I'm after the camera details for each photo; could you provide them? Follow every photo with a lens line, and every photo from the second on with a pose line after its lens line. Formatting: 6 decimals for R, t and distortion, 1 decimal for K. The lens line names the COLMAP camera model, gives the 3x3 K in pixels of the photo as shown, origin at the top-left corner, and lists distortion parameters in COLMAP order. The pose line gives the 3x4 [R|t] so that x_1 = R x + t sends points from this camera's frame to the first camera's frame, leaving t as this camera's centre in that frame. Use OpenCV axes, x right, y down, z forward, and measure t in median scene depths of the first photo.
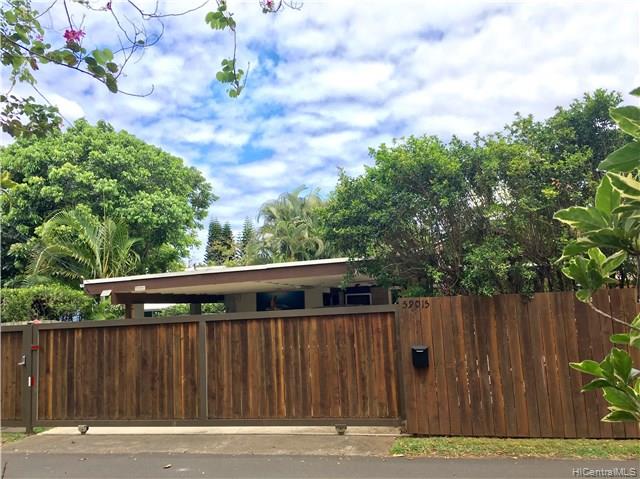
lens RADIAL K [[548.3, 0, 320.1], [0, 548.3, 243.5], [0, 0, 1]] dist [0.041557, -0.043916]
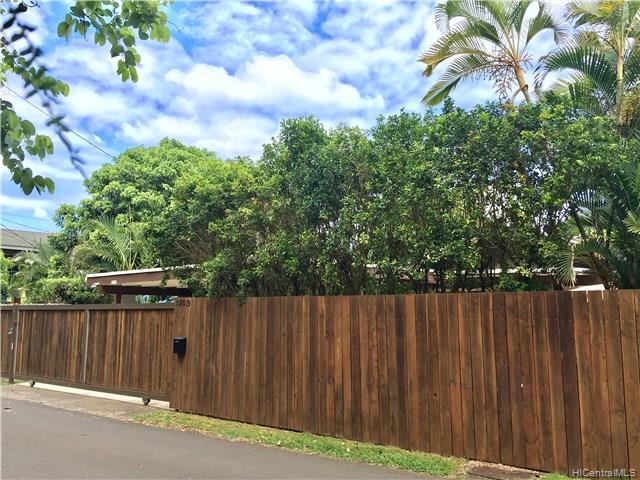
lens RADIAL K [[590.0, 0, 320.0], [0, 590.0, 236.6], [0, 0, 1]] dist [0.061700, 0.000000]
pose [[0.894861, -0.006430, -0.446299, 0.924675], [0.011356, 0.999901, 0.008363, -0.038337], [0.446201, -0.012552, 0.894845, -0.023501]]
